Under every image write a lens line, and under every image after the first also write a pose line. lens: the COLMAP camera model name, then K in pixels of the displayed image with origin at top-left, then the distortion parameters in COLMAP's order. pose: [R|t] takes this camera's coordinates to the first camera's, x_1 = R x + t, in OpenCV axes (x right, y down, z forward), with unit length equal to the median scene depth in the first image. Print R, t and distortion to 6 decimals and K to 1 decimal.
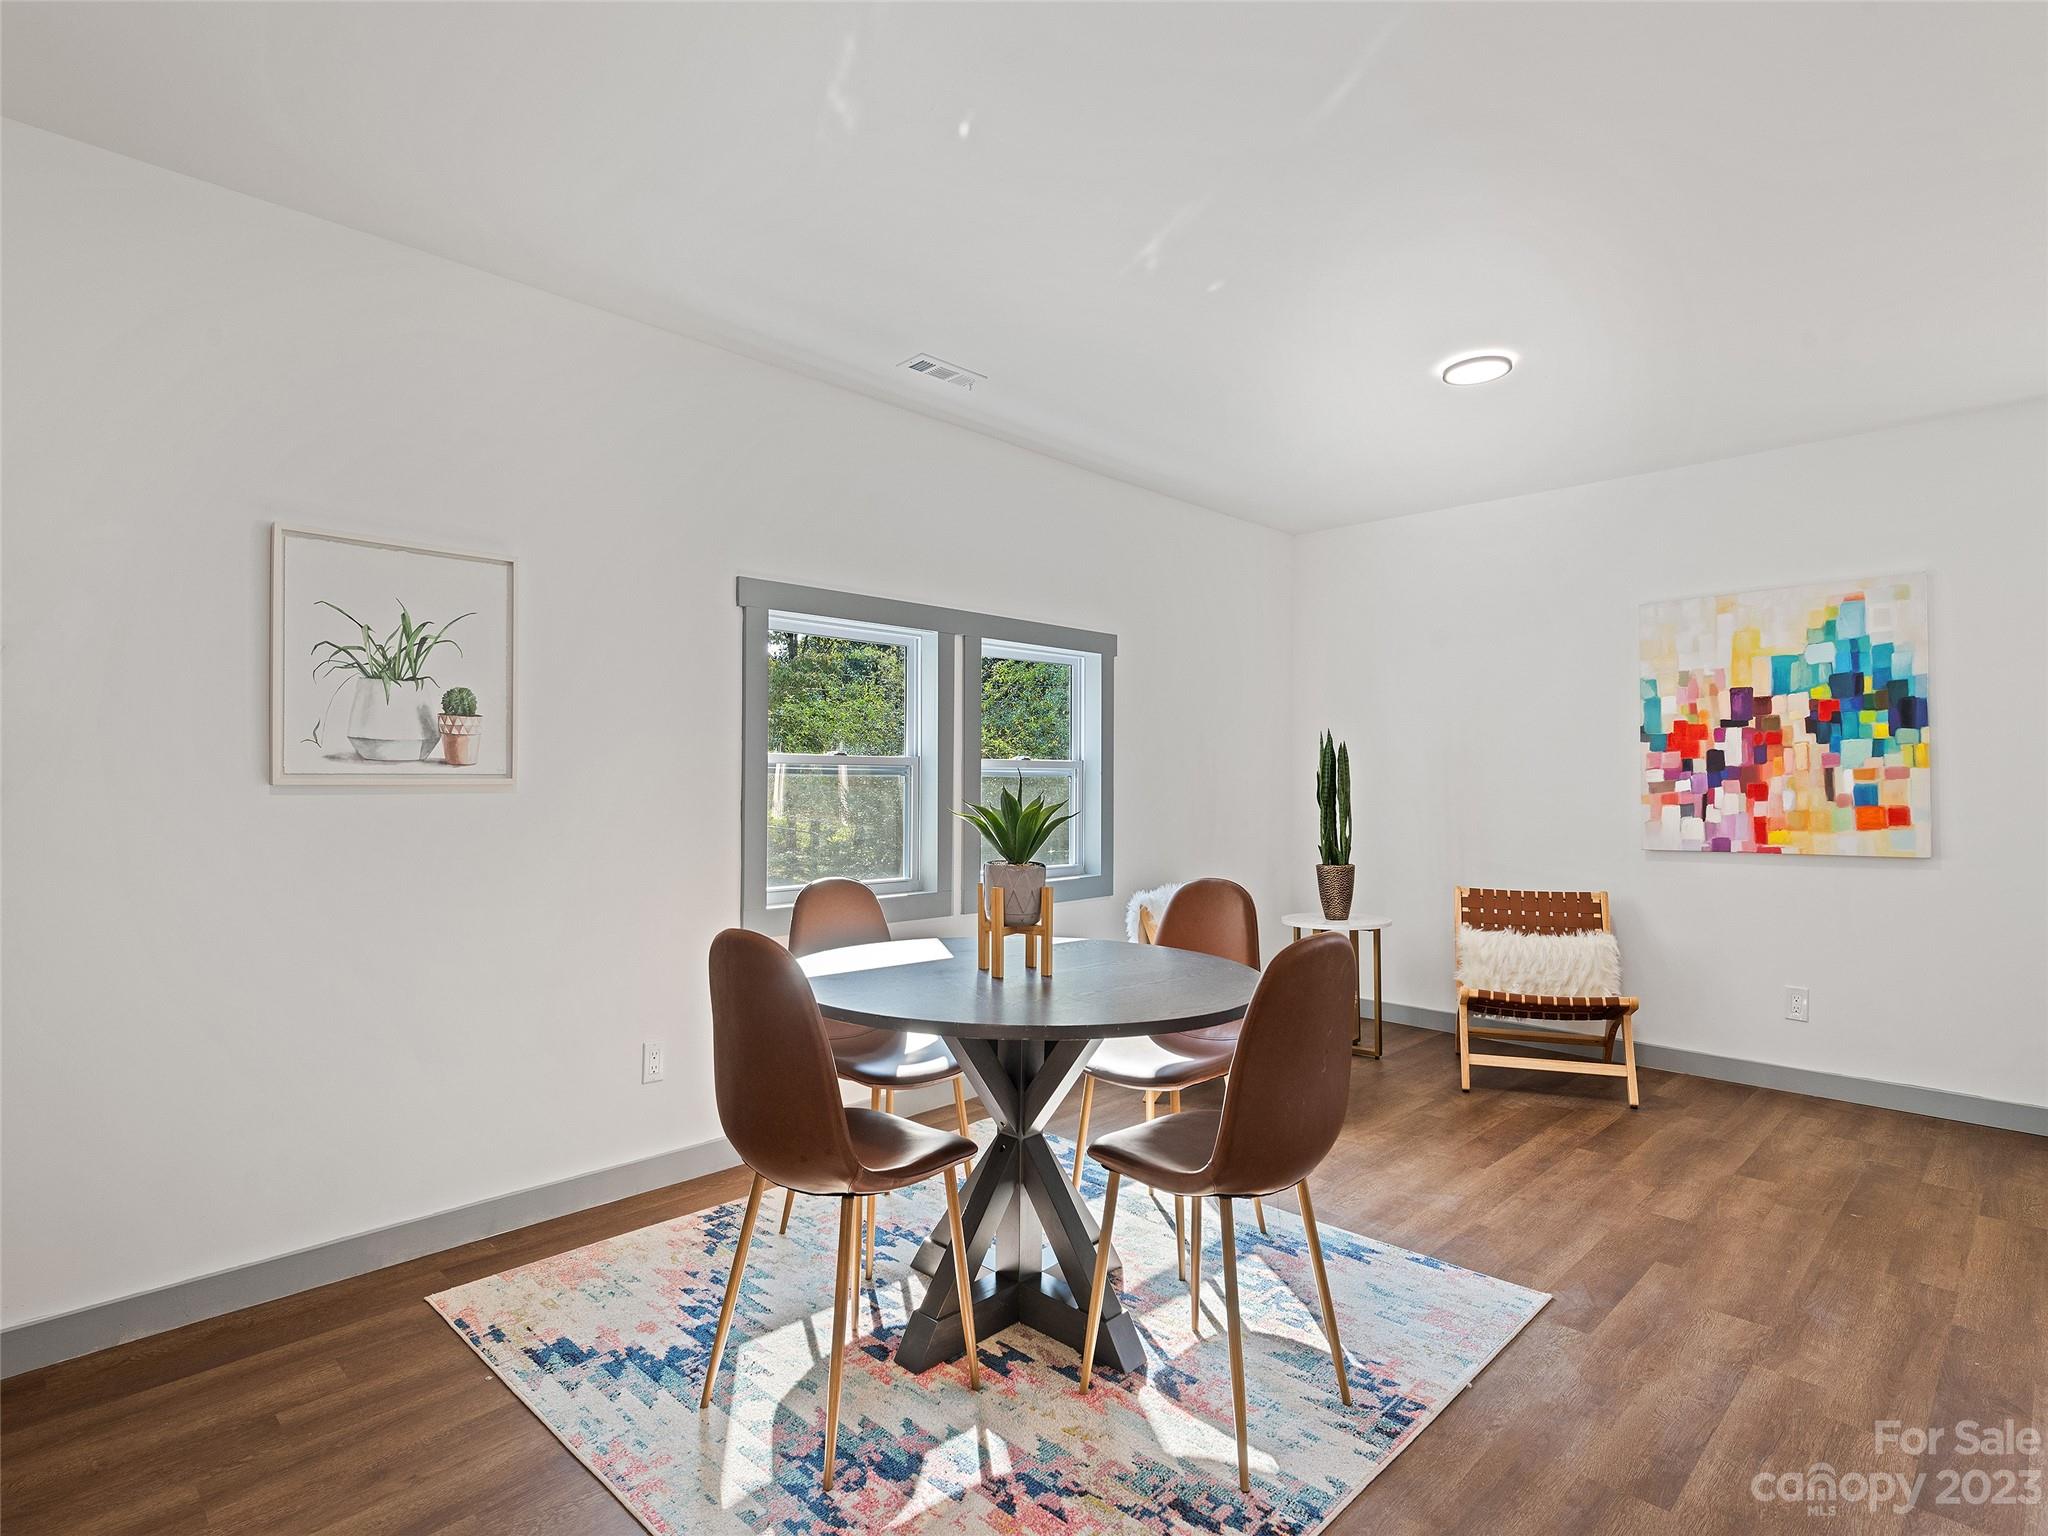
lens RADIAL K [[1053.7, 0, 1023.4], [0, 1053.7, 773.3], [0, 0, 1]] dist [0.015965, -0.007244]
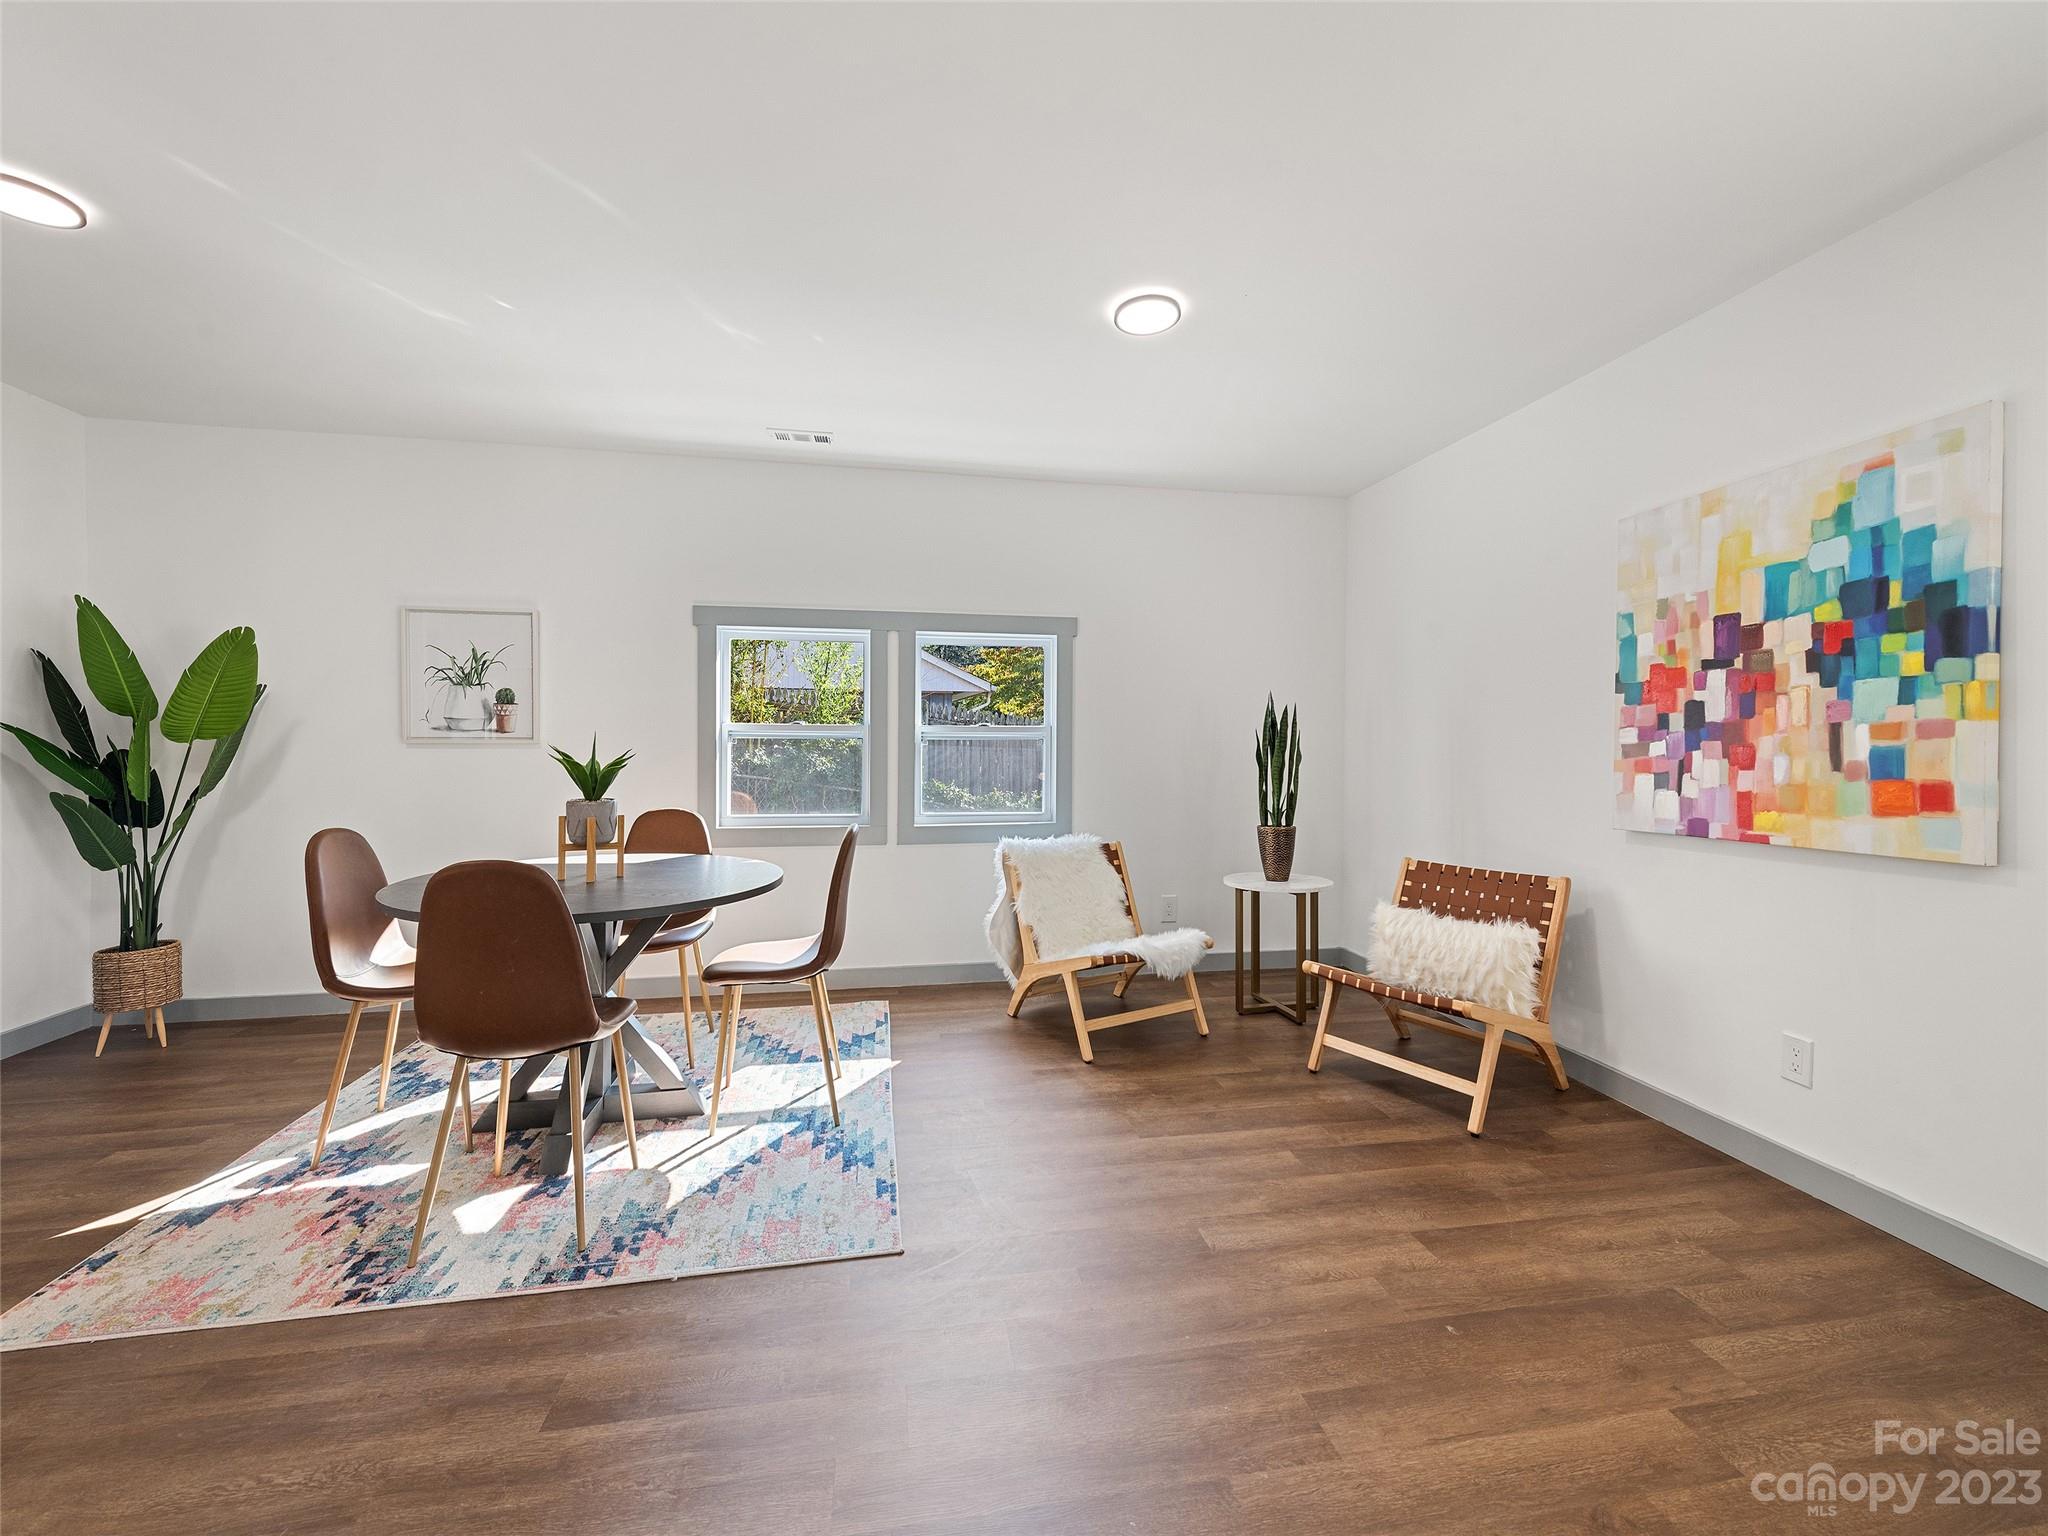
lens RADIAL K [[803.0, 0, 1027.3], [0, 803.0, 753.3], [0, 0, 1]] dist [0.015859, -0.005290]
pose [[0.814797, 0.007281, -0.579701, 0.721752], [0.002232, 0.999874, 0.015696, 0.006021], [0.579742, -0.014083, 0.814678, 0.313527]]
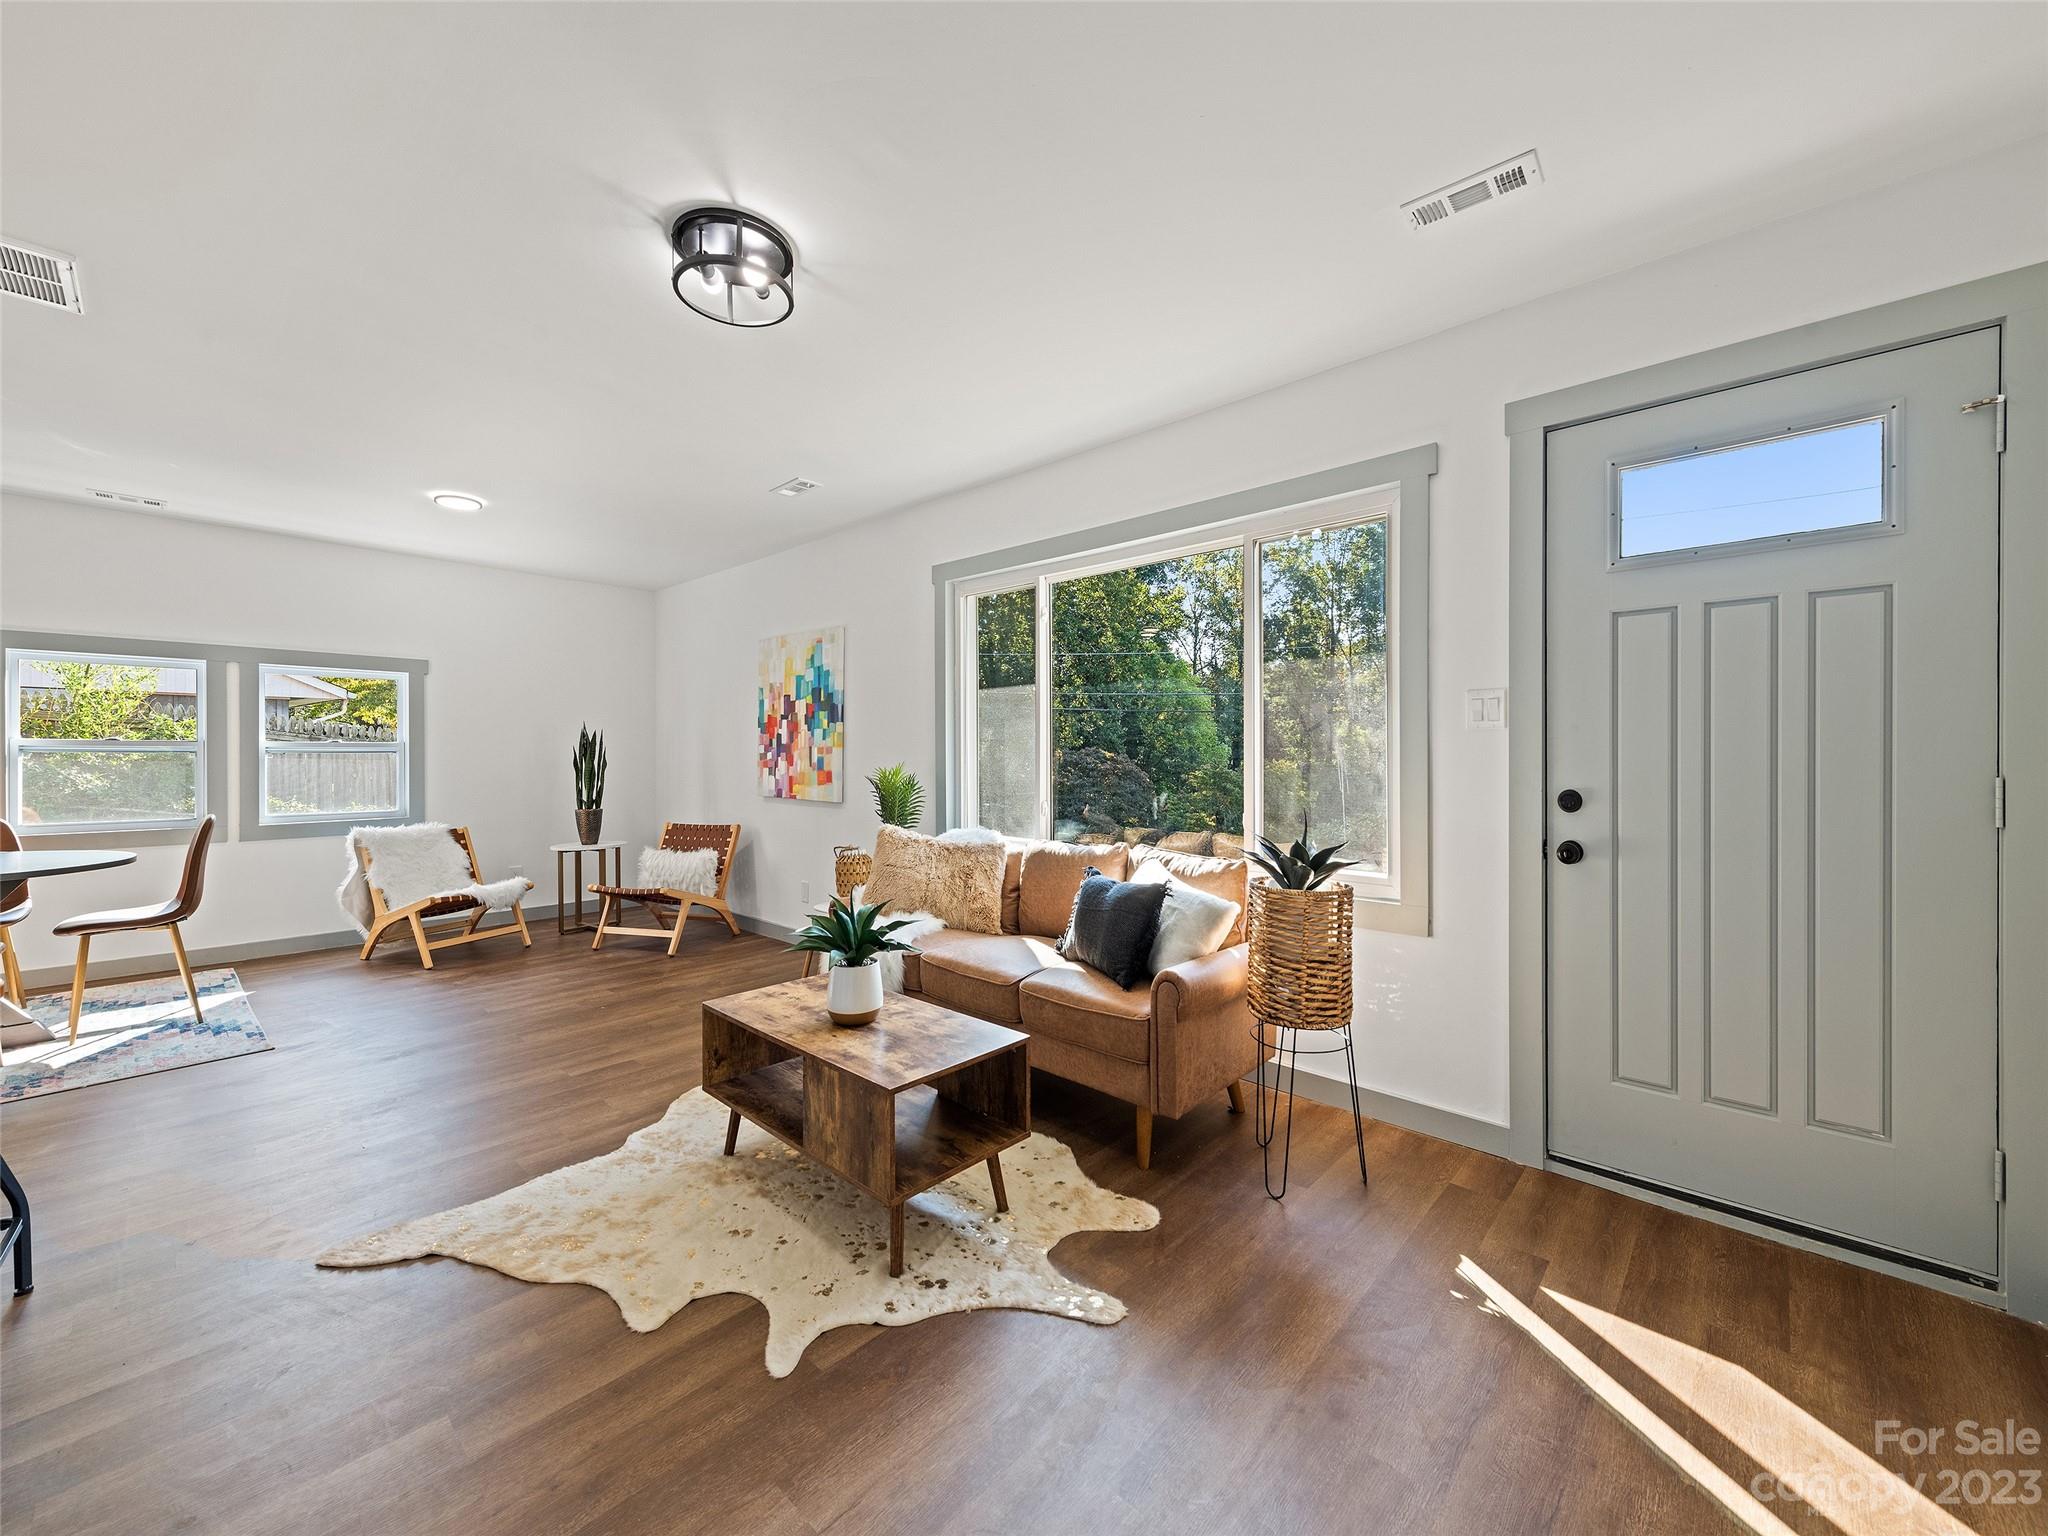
lens RADIAL K [[803.0, 0, 1027.3], [0, 803.0, 753.3], [0, 0, 1]] dist [0.015859, -0.005290]
pose [[0.999253, -0.003128, 0.038522, 1.177235], [0.002929, 0.999982, 0.005219, 0.000536], [-0.038537, -0.005102, 0.999244, -0.269629]]
